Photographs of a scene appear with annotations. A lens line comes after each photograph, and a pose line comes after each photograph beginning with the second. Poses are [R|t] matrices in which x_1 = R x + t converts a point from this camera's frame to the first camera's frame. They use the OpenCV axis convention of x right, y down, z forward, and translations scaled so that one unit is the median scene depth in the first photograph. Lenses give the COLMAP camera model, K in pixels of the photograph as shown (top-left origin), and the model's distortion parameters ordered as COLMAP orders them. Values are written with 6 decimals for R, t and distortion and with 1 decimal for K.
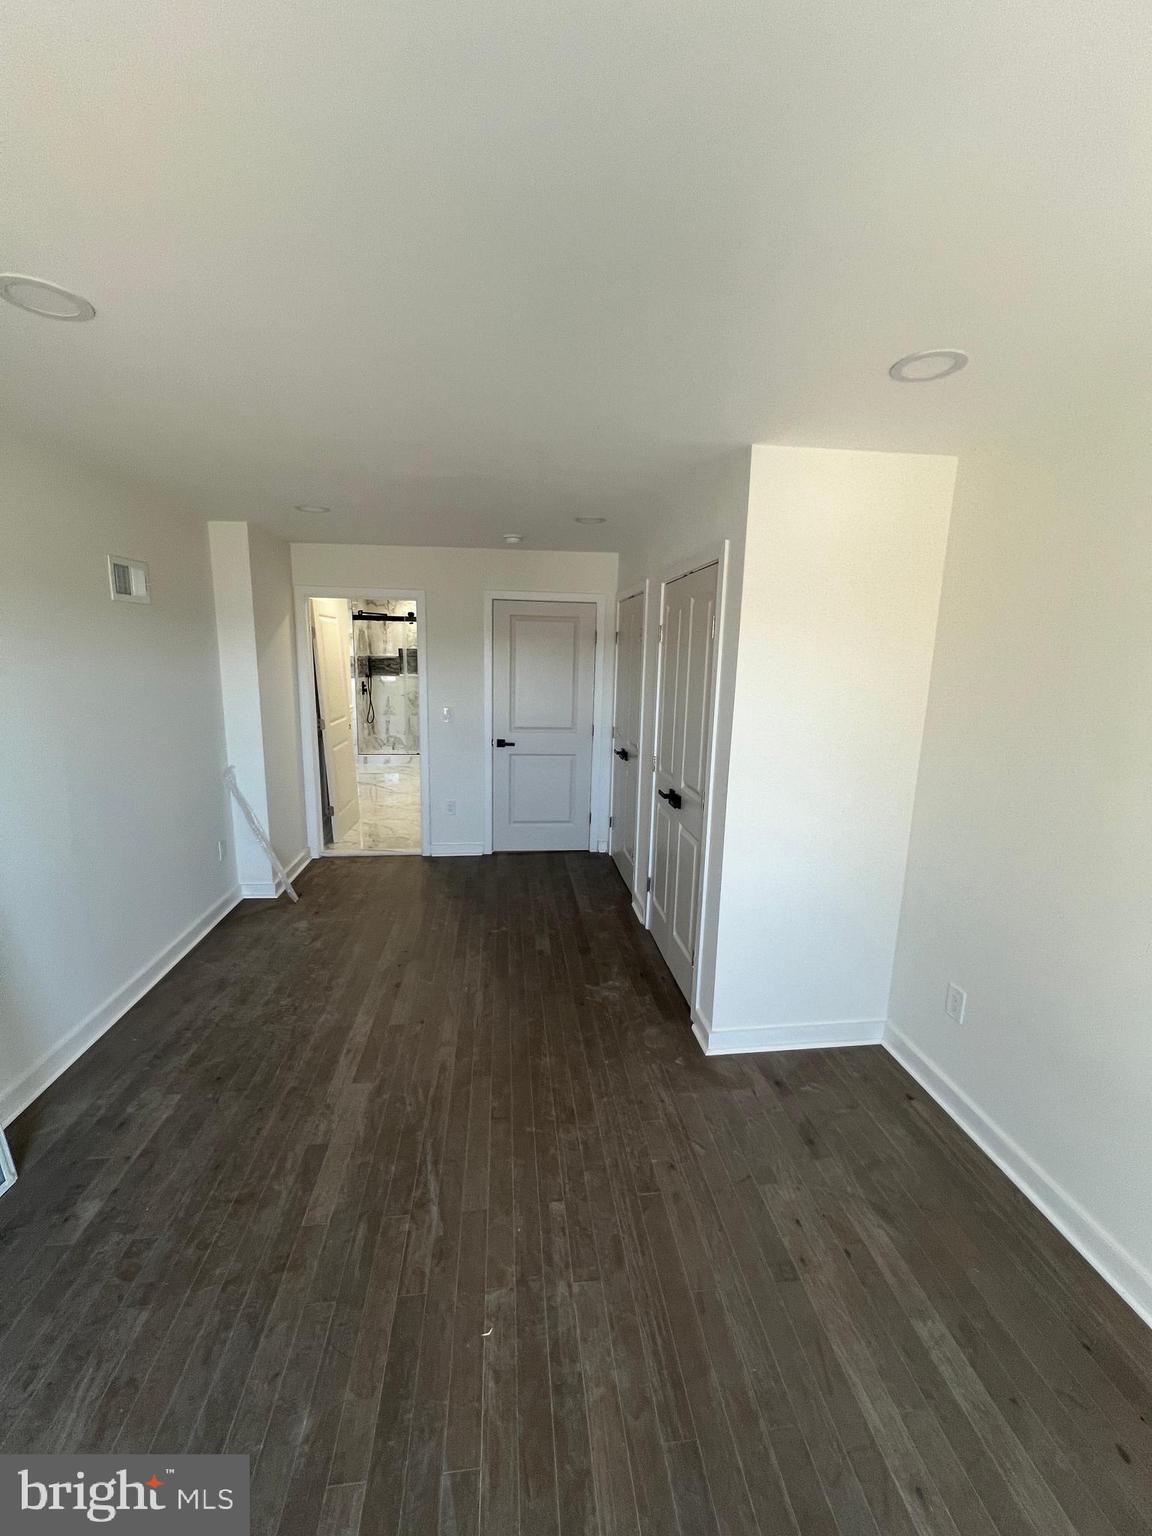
lens RADIAL K [[612.9, 0, 572.7], [0, 612.9, 768.1], [0, 0, 1]] dist [-0.000036, -0.000064]
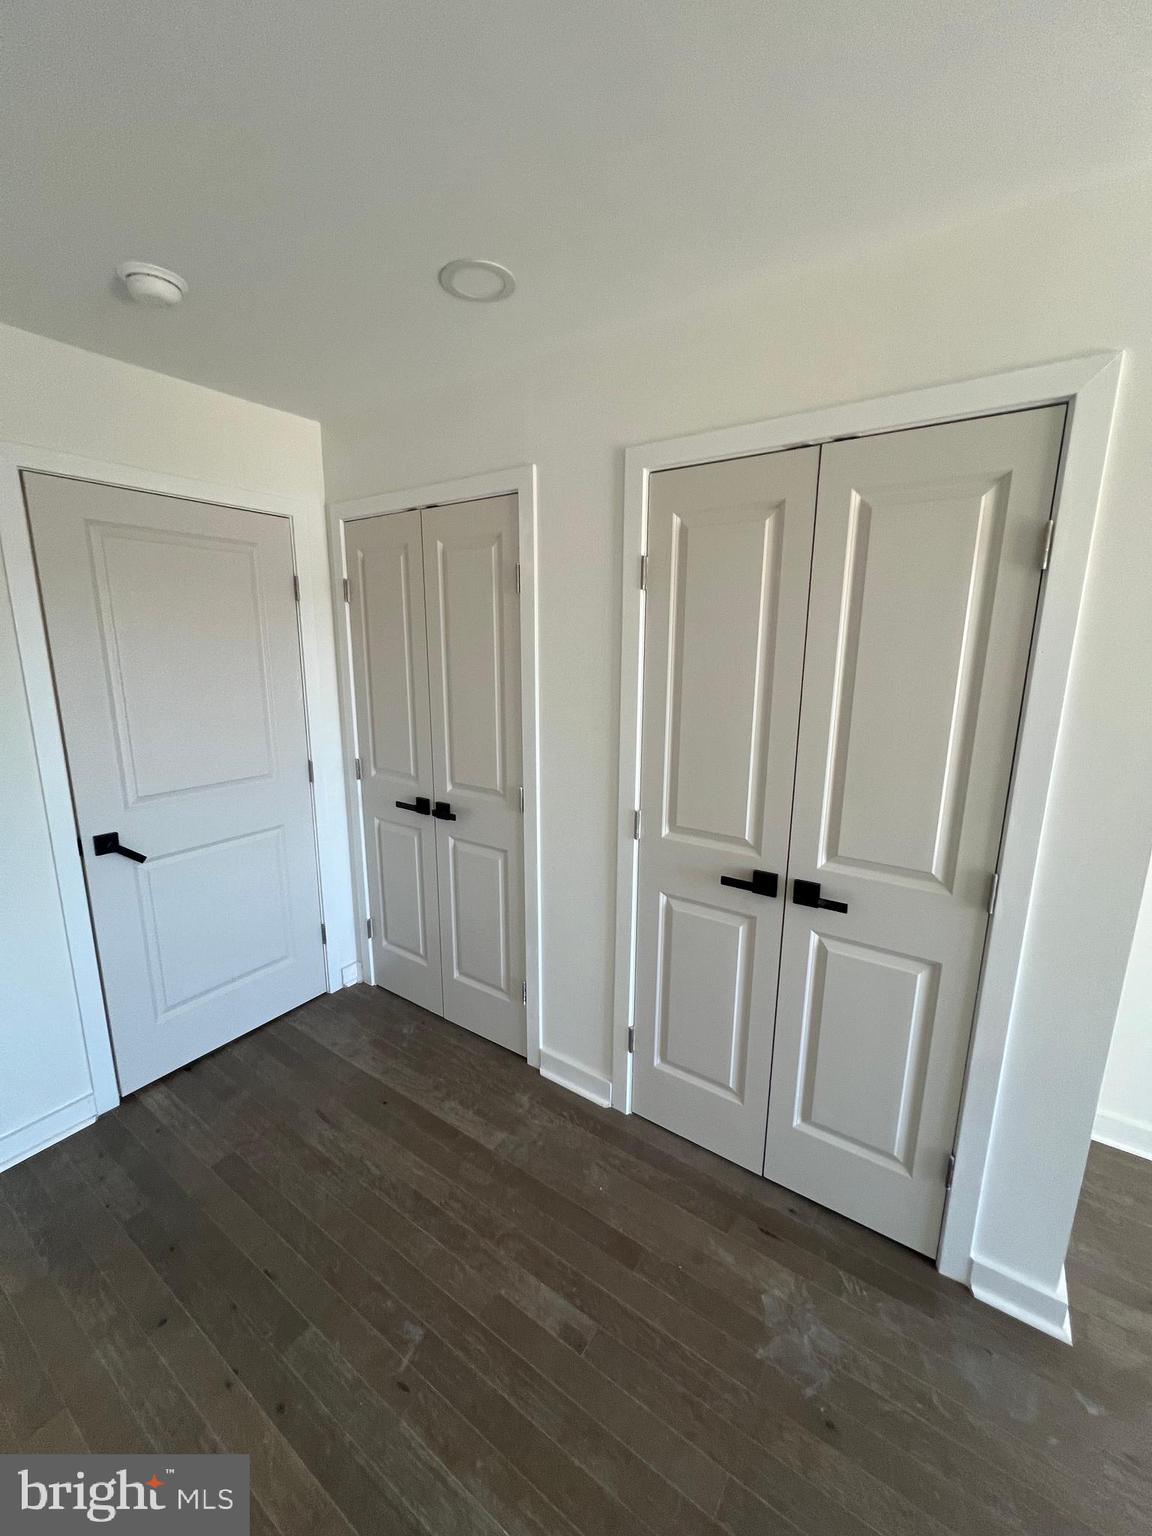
lens RADIAL K [[649.6, 0, 569.3], [0, 649.6, 745.0], [0, 0, 1]] dist [-0.001289, -0.000192]
pose [[0.673687, -0.184410, 0.715639, -0.259436], [0.171684, 0.980926, 0.091151, -0.120235], [-0.718798, 0.061457, 0.692497, 0.583583]]
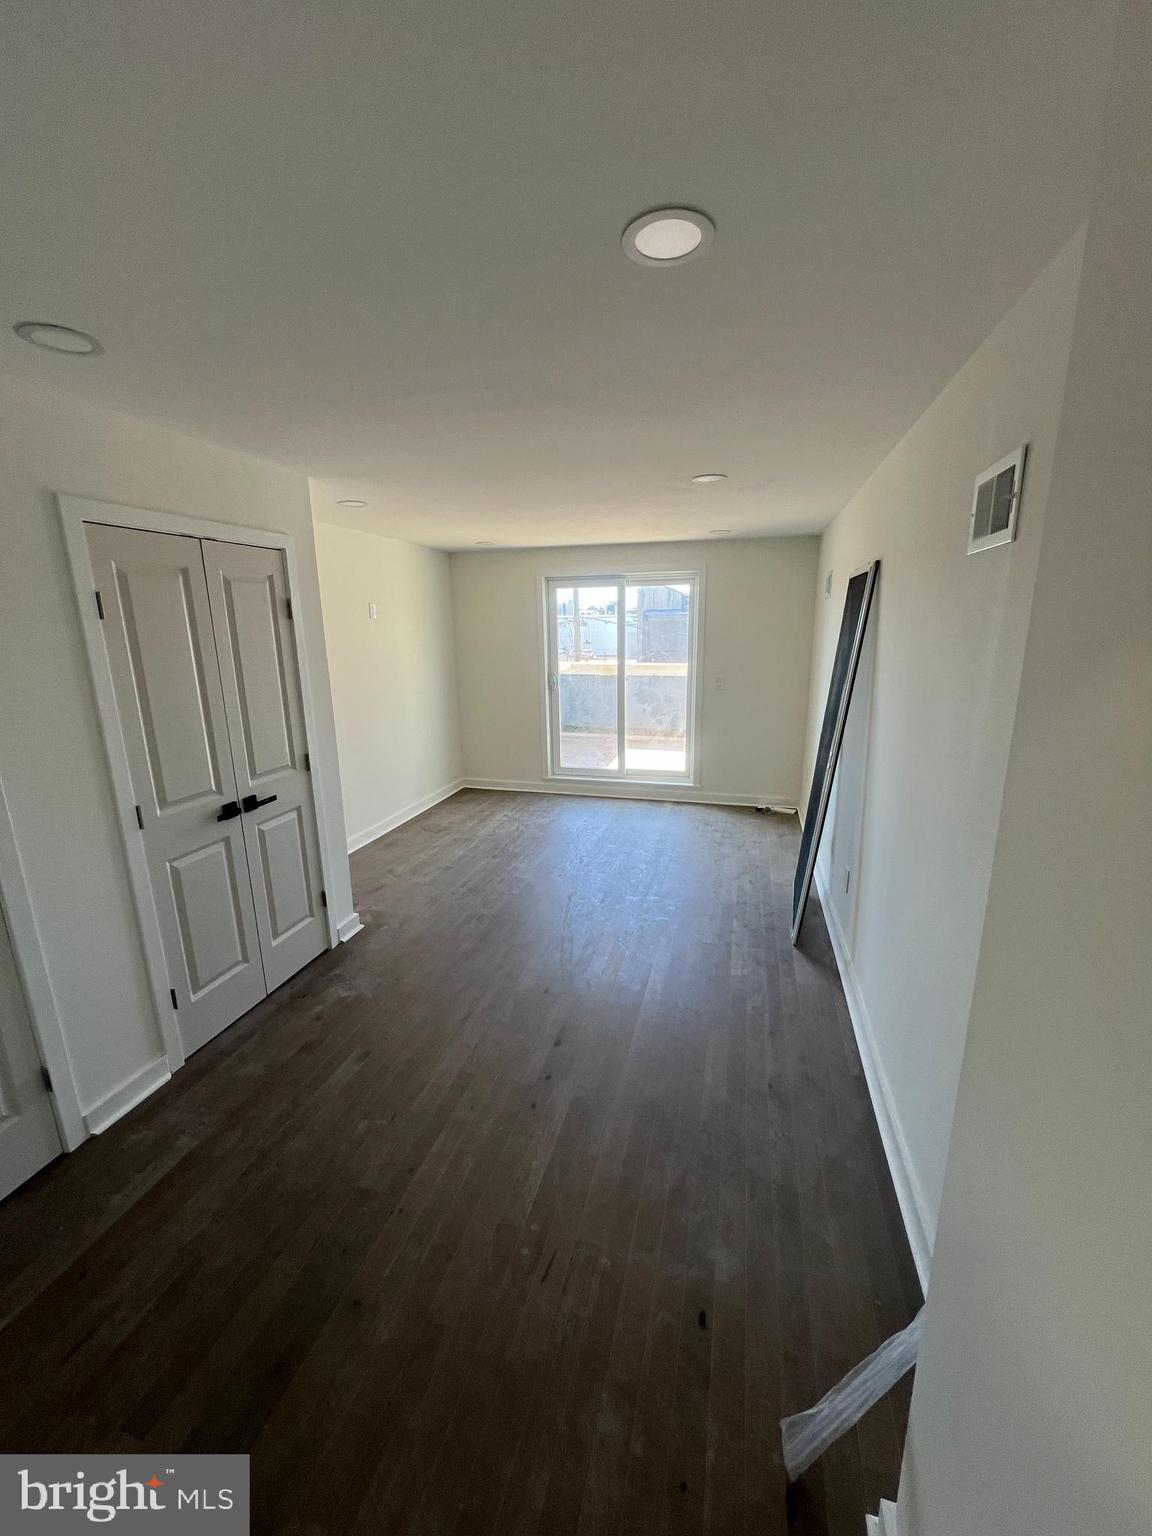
lens RADIAL K [[612.9, 0, 572.7], [0, 612.9, 768.1], [0, 0, 1]] dist [-0.000036, -0.000064]
pose [[-0.929201, -0.094737, 0.357227, -0.442319], [0.059849, 0.915256, 0.398403, -0.247046], [-0.364697, 0.391576, -0.844786, 1.211121]]
